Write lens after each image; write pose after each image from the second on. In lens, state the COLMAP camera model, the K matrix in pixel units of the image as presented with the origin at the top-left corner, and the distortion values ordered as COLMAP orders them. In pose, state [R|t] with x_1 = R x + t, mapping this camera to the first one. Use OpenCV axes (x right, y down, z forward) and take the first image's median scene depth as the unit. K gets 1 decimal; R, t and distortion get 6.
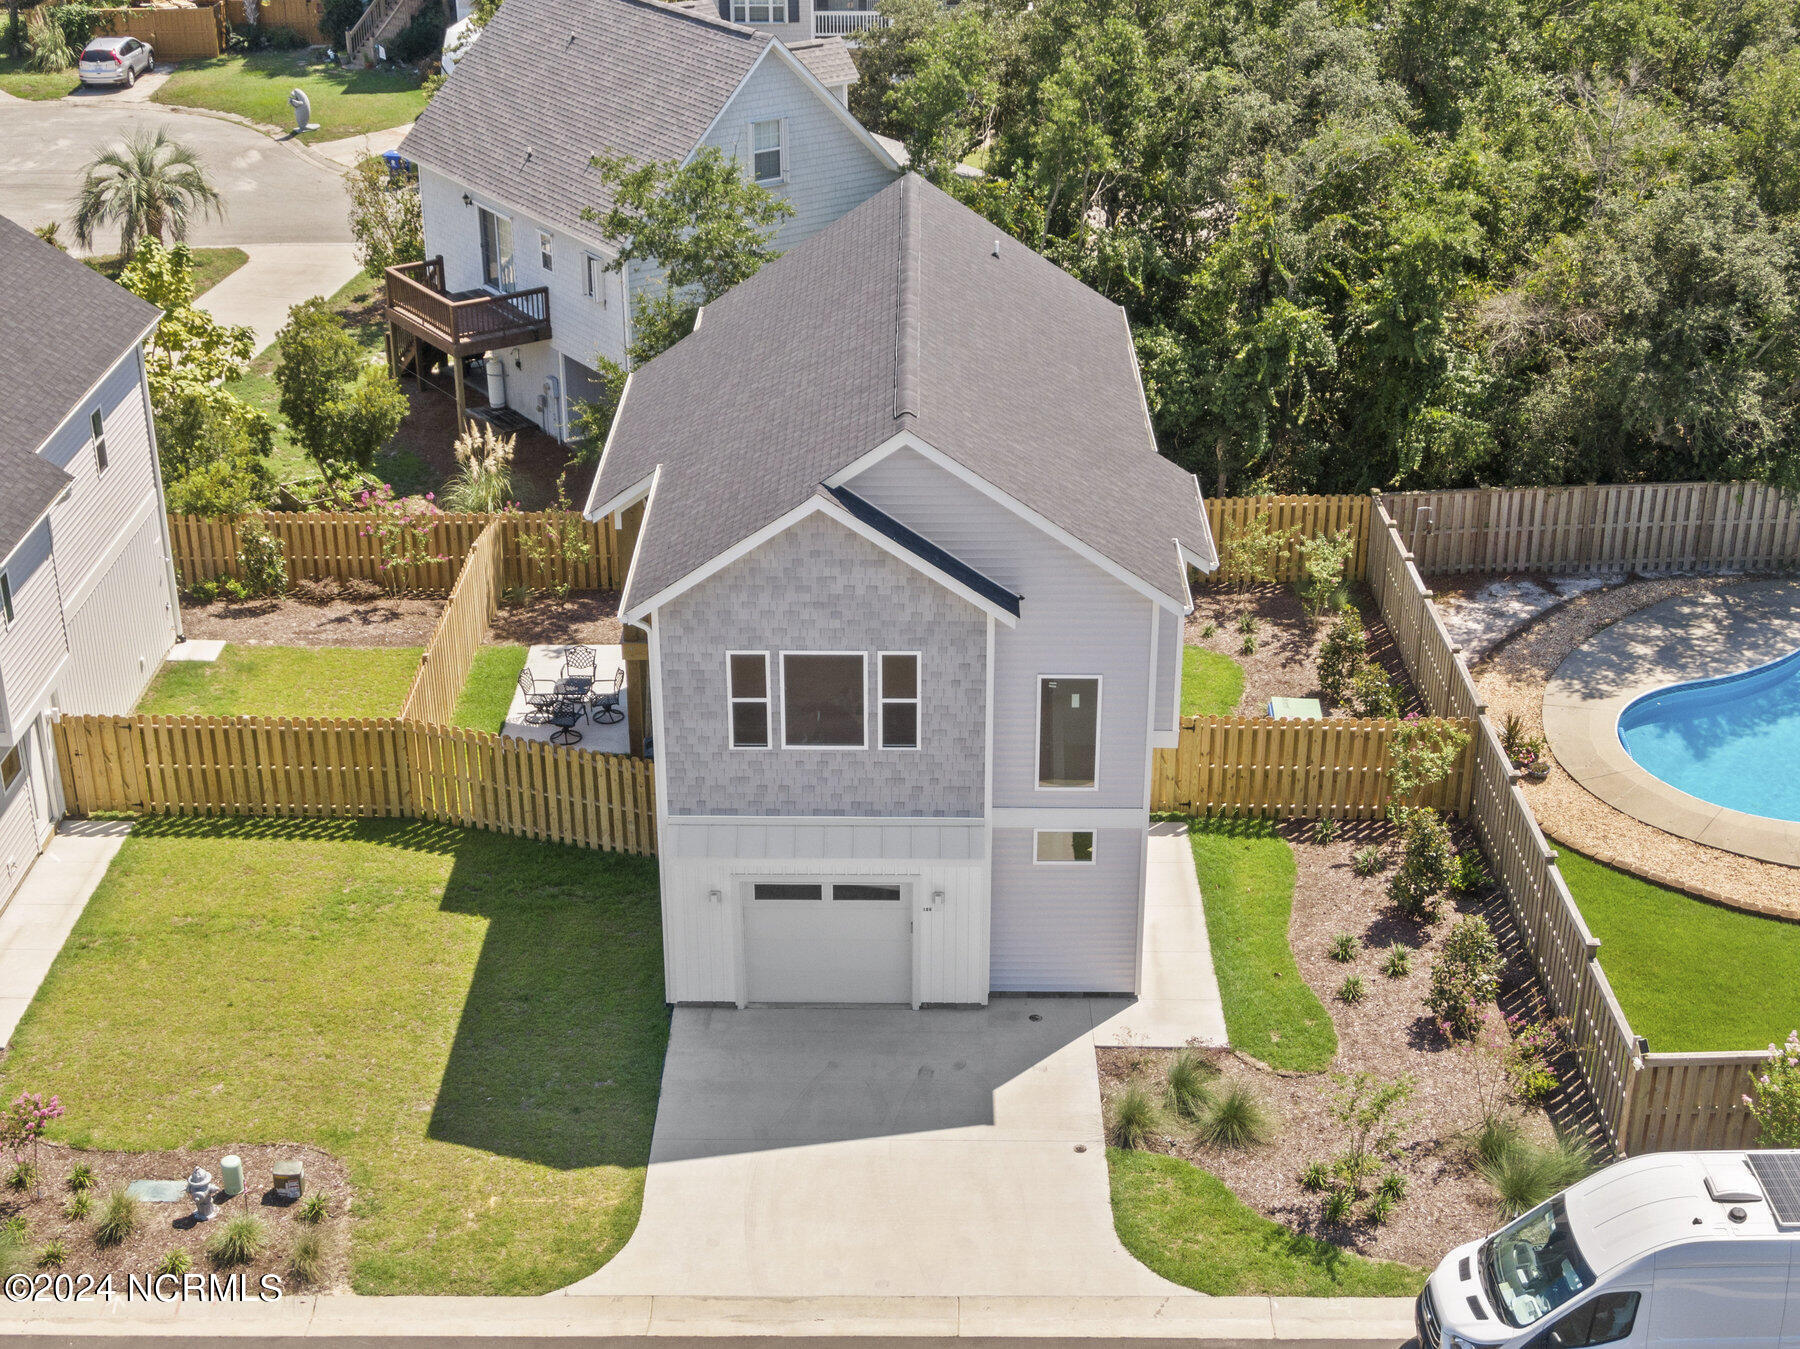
lens RADIAL K [[2516.4, 0, 900.0], [0, 2516.4, 674.5], [0, 0, 1]] dist [0.033547, -0.016652]
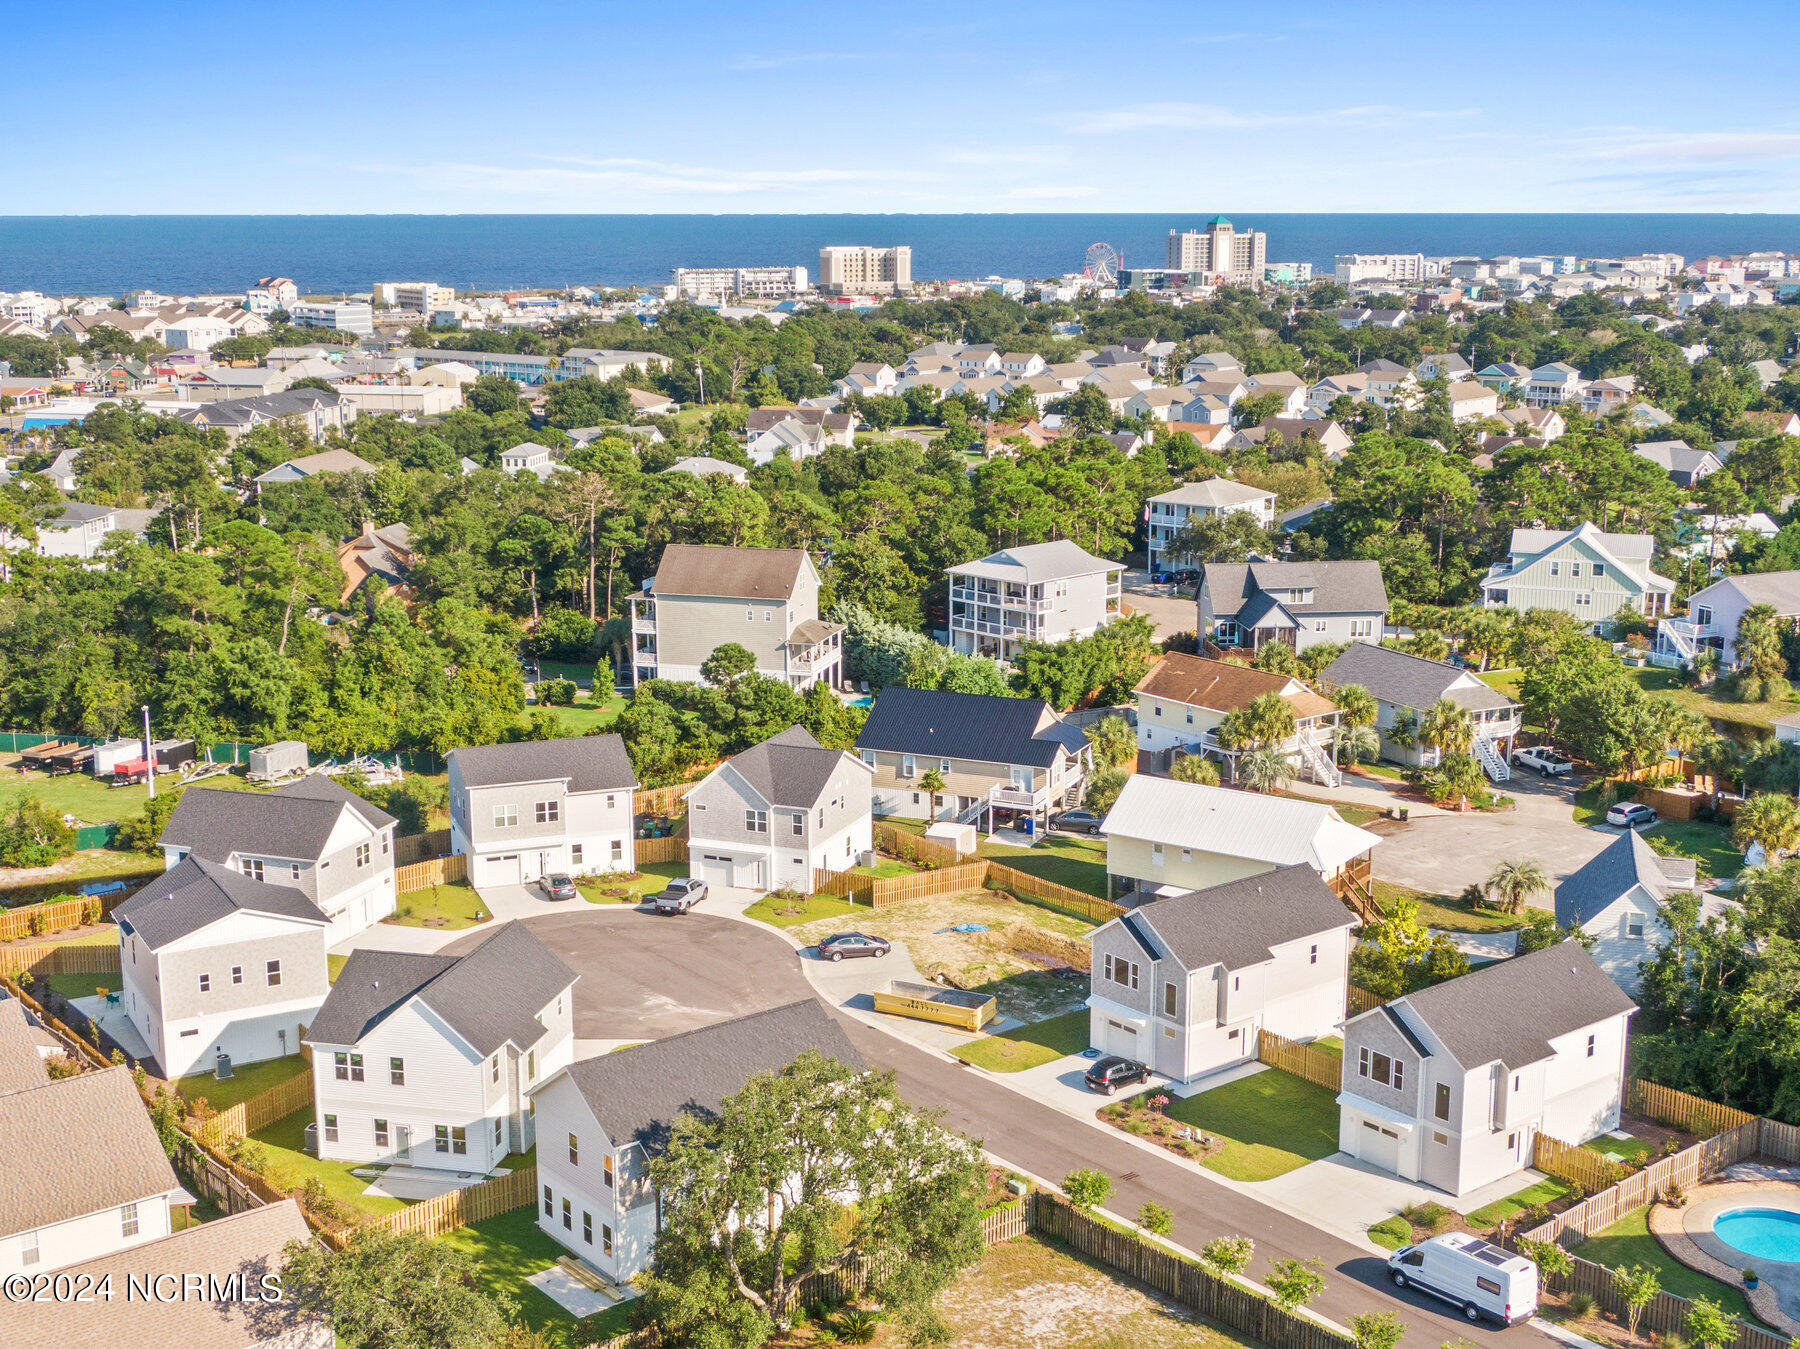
lens RADIAL K [[2230.0, 0, 900.0], [0, 2230.0, 674.5], [0, 0, 1]] dist [0.030064, 0.003199]
pose [[0.632896, 0.159776, -0.757571, 1.756005], [-0.332317, 0.939819, -0.079413, -0.034135], [0.699291, 0.302014, 0.647904, -1.578077]]
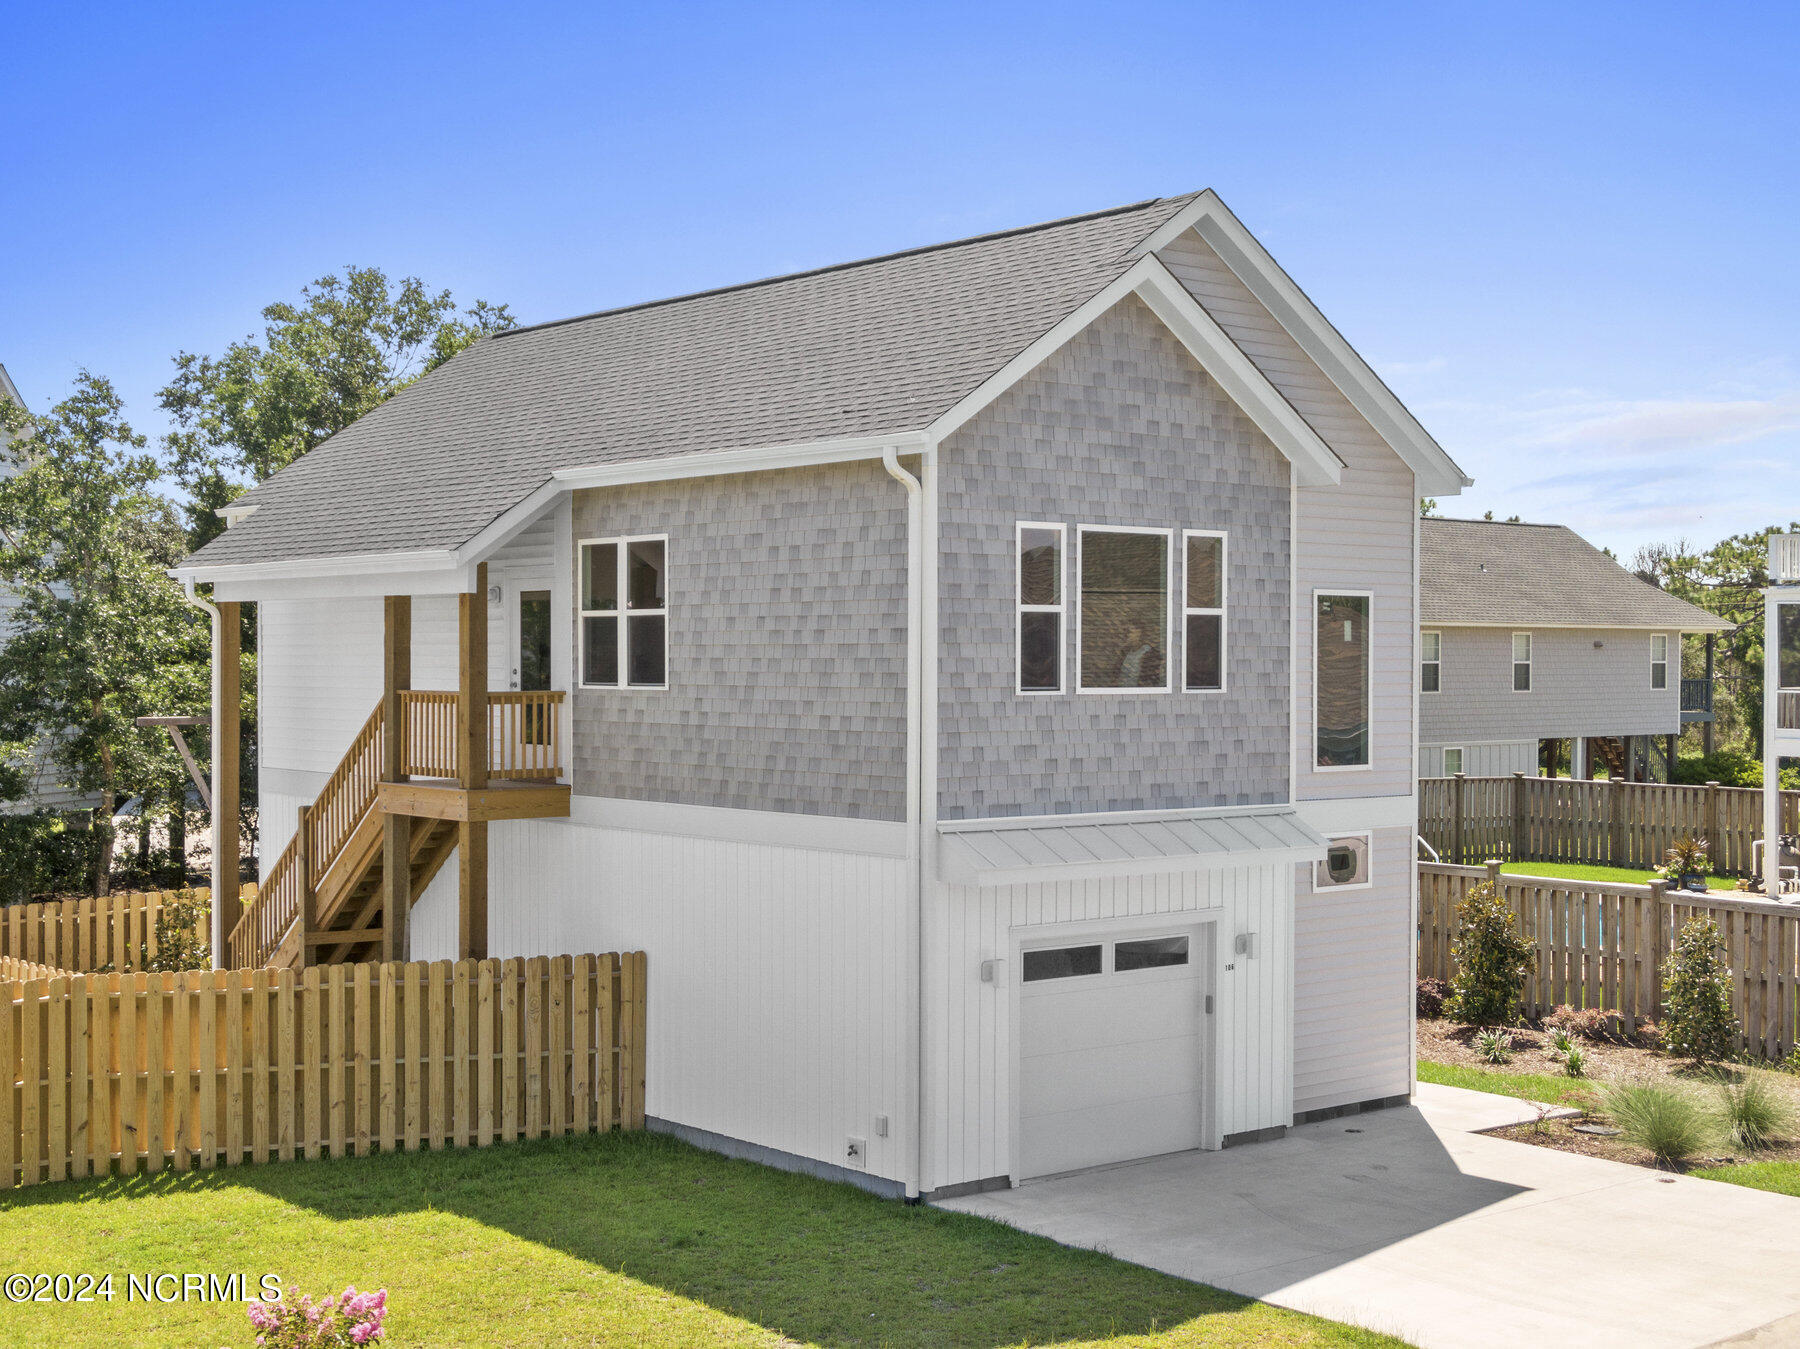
lens RADIAL K [[2394.0, 0, 900.0], [0, 2394.0, 674.5], [0, 0, 1]] dist [0.039745, -0.093821]
pose [[0.763586, -0.001428, 0.645704, -0.471361], [0.276089, 0.904699, -0.324492, 0.209010], [-0.583704, 0.426050, 0.691210, 0.600525]]
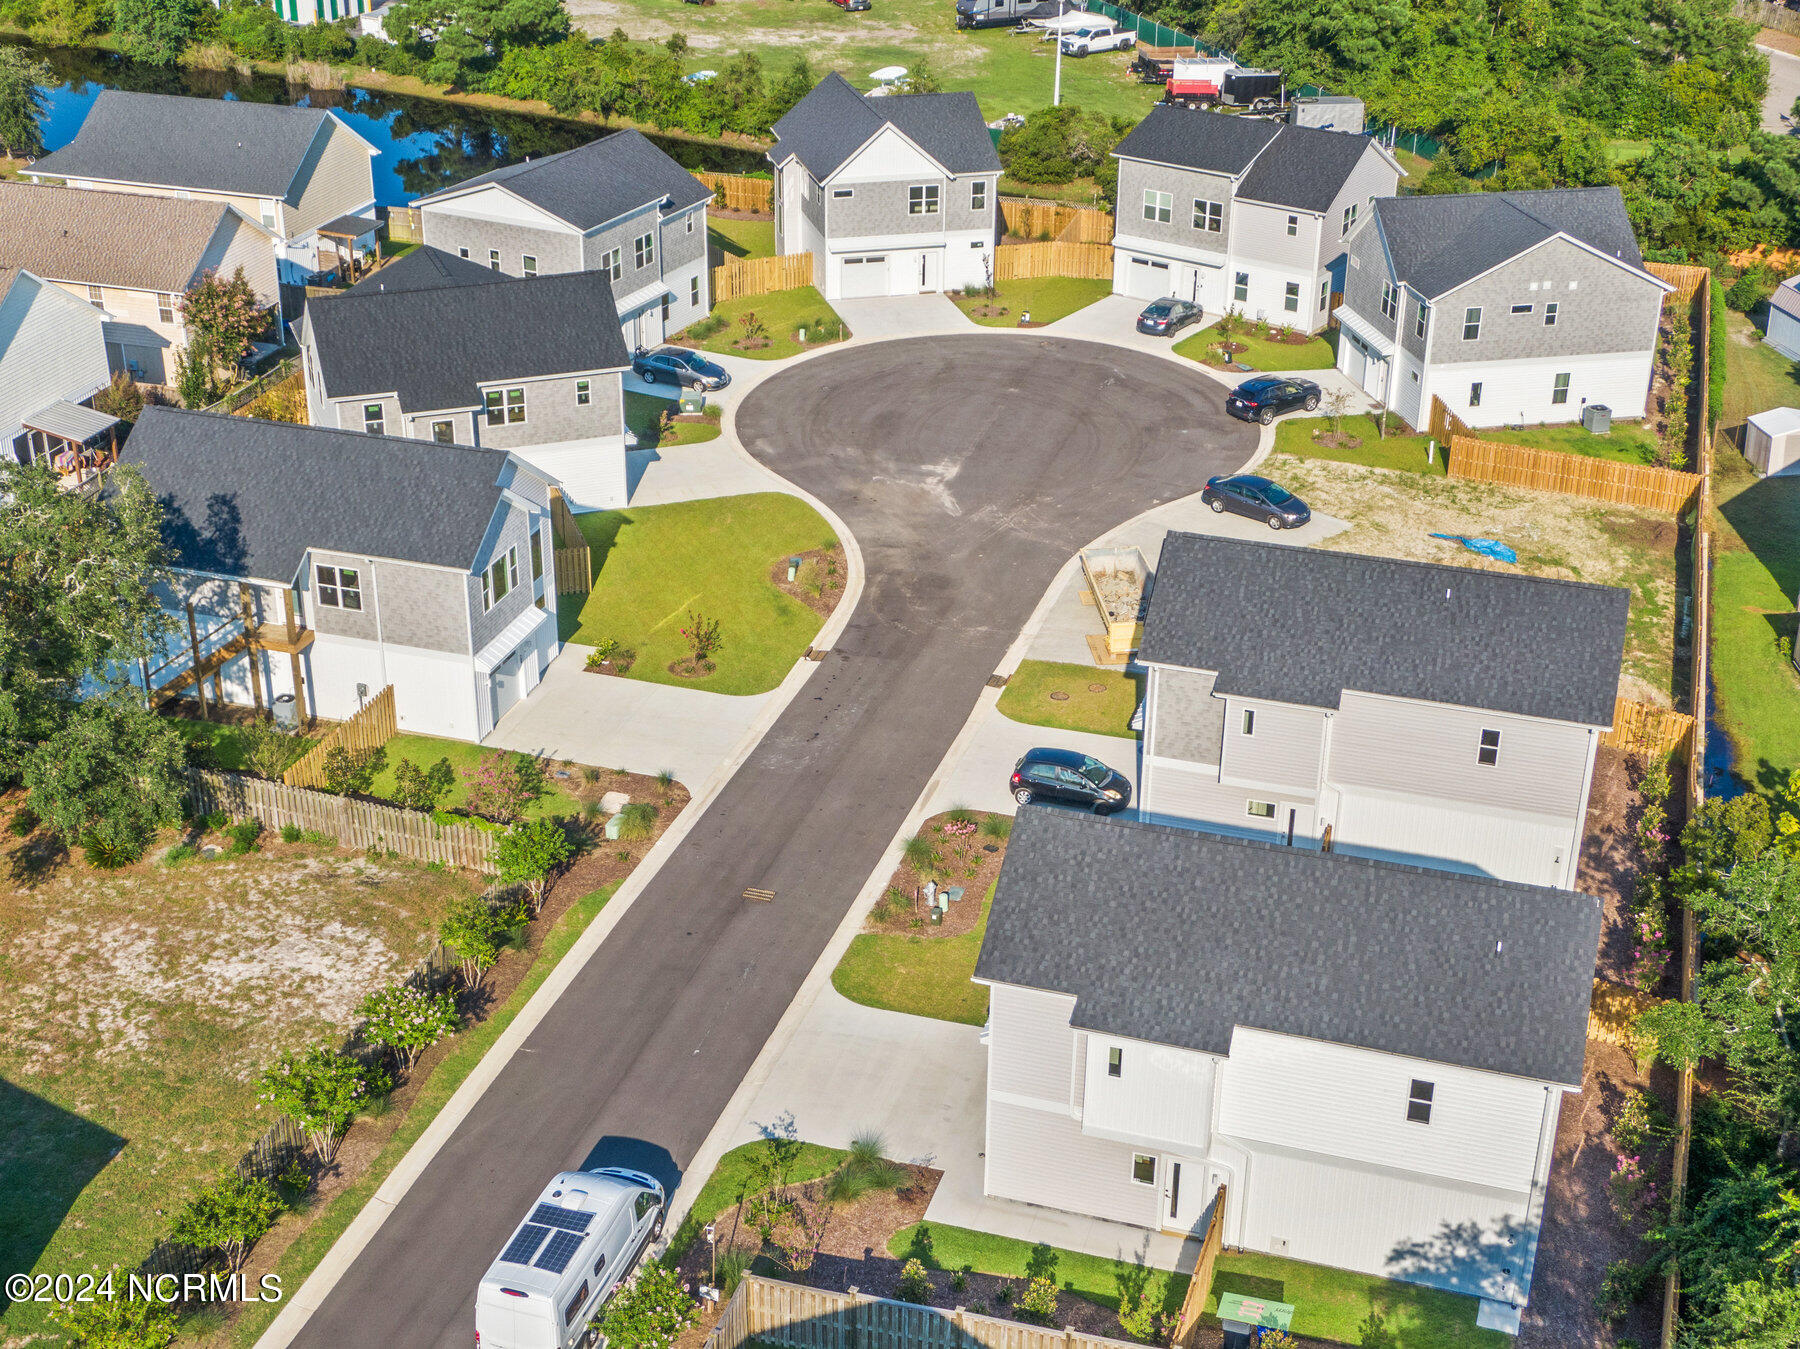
lens RADIAL K [[2394.0, 0, 900.0], [0, 2394.0, 674.5], [0, 0, 1]] dist [0.039745, -0.093821]
pose [[-0.285987, 0.423167, -0.859733, 1.366258], [-0.421950, 0.749926, 0.509479, -0.936807], [0.860331, 0.508469, -0.035914, 0.880310]]
